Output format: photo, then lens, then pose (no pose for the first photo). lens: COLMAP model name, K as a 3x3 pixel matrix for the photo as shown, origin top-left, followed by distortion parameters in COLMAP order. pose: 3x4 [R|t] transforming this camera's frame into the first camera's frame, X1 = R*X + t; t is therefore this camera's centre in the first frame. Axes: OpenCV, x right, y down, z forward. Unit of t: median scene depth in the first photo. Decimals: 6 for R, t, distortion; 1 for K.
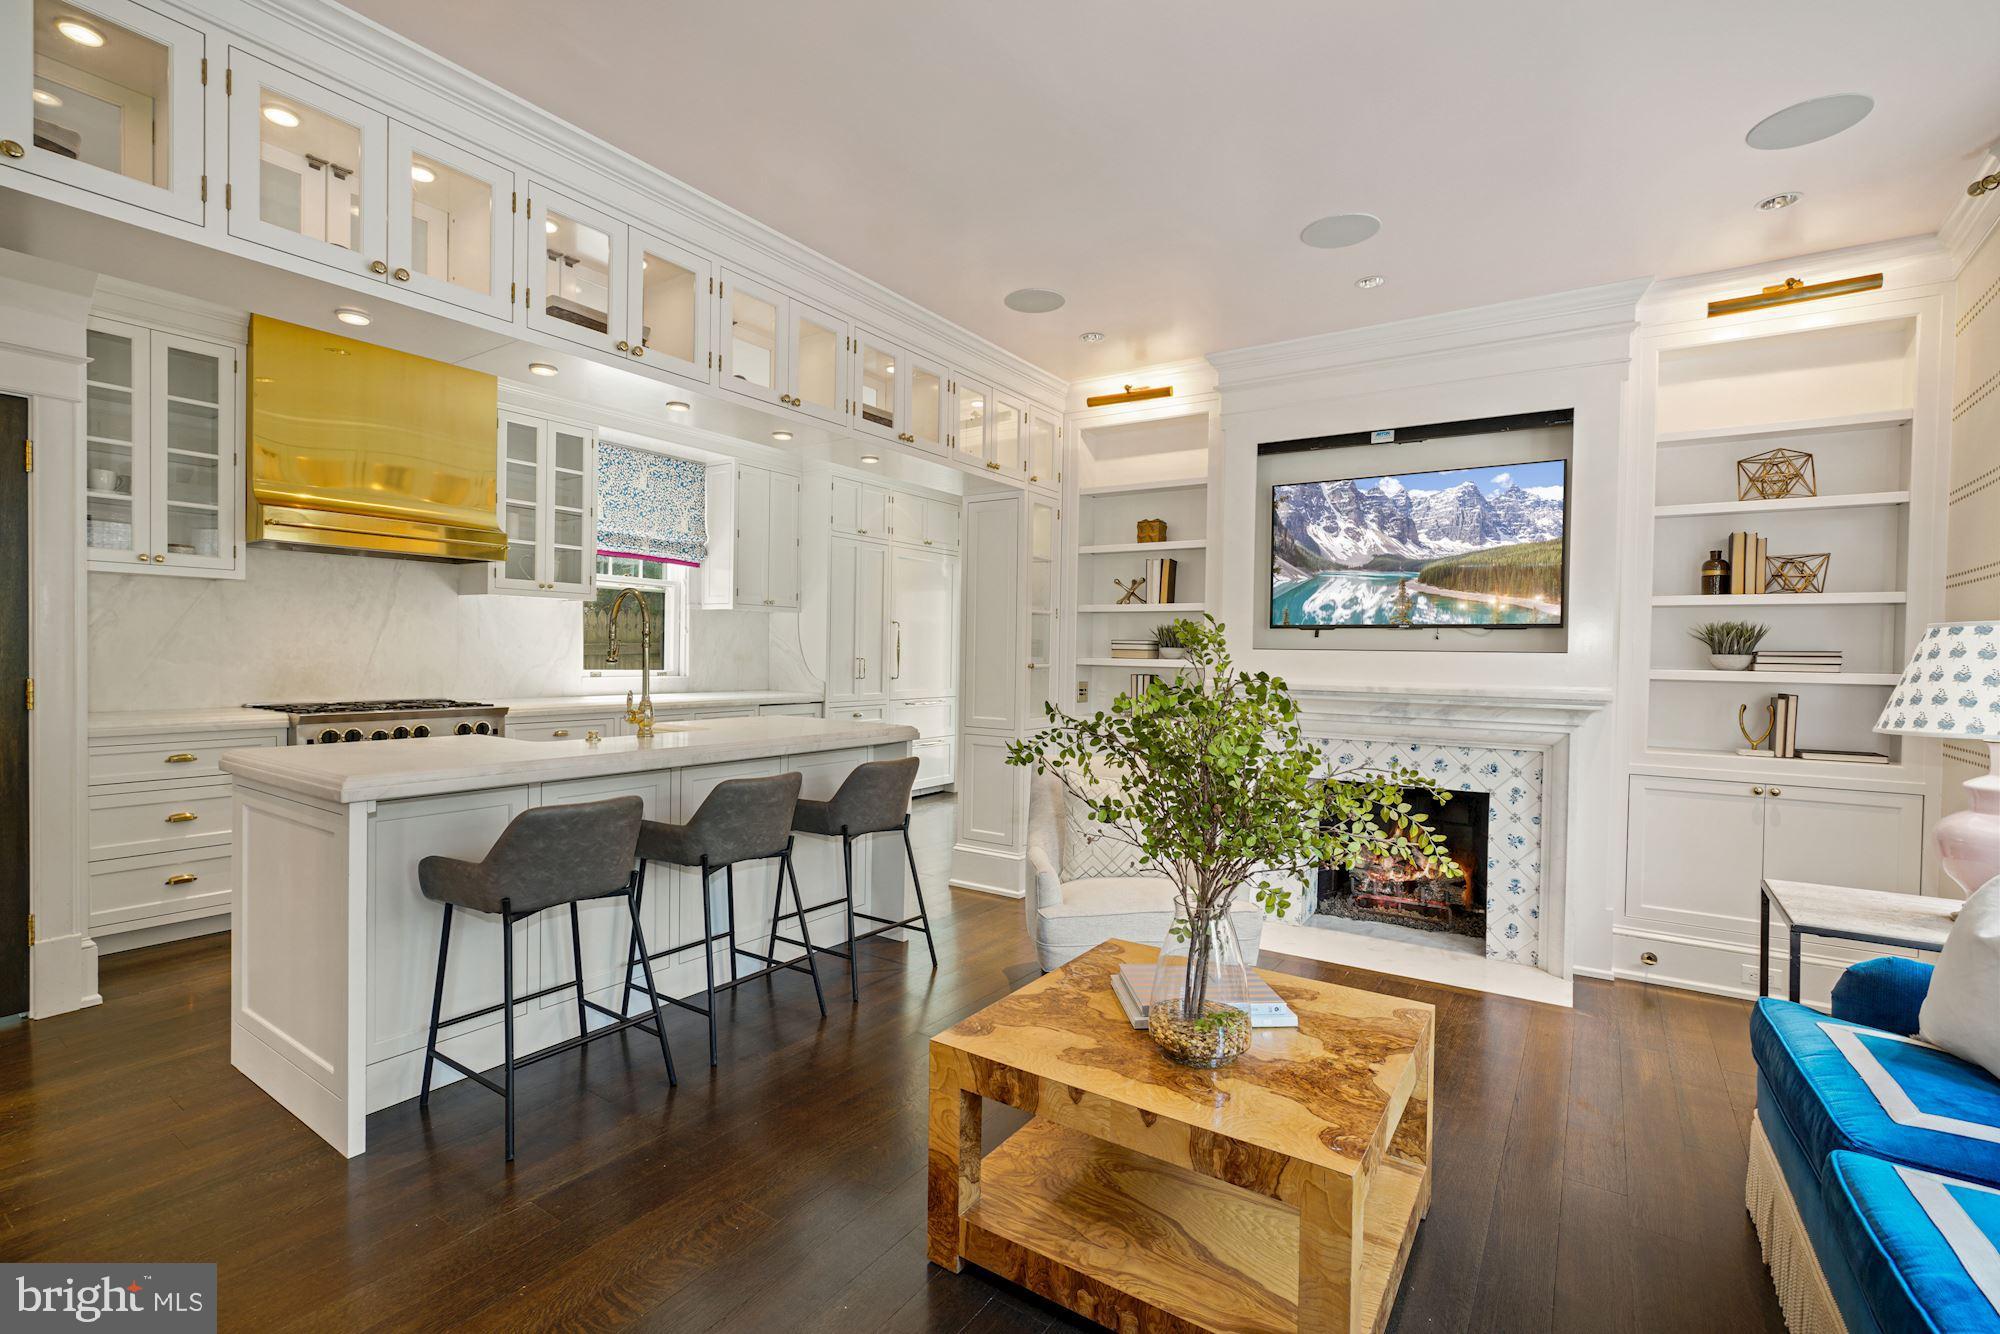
lens RADIAL K [[900.8, 0, 1000.0], [0, 900.8, 667.0], [0, 0, 1]] dist [-0.000181, 0.000147]
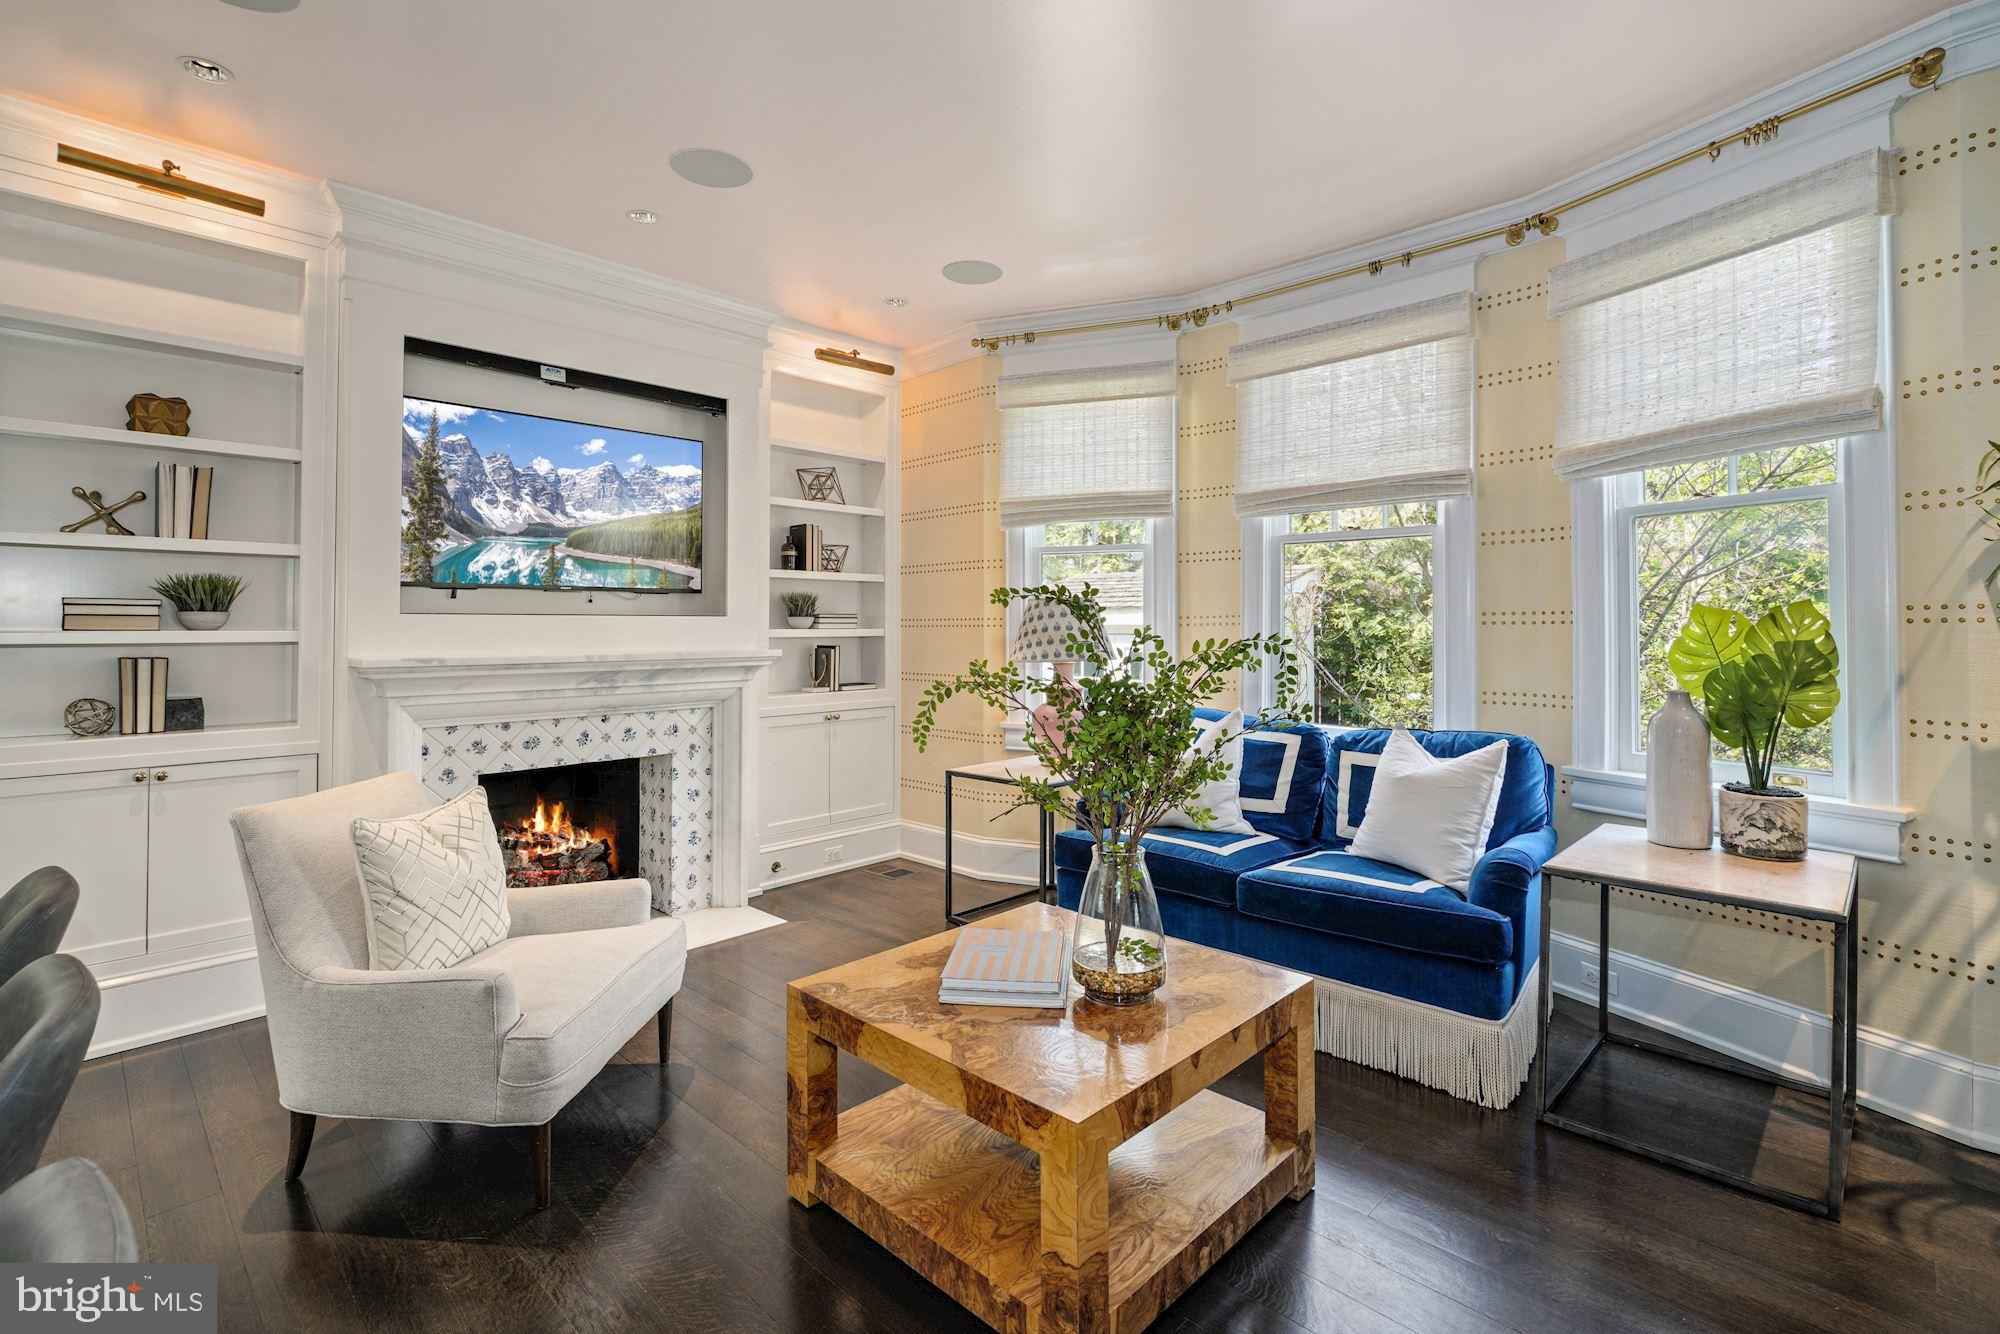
lens RADIAL K [[922.3, 0, 998.2], [0, 922.3, 608.4], [0, 0, 1]] dist [0.003247, 0.000773]
pose [[0.176642, 0.001433, 0.984274, -0.431180], [0.019549, 0.999797, -0.004964, -0.012897], [-0.984081, 0.020119, 0.176578, 0.454324]]
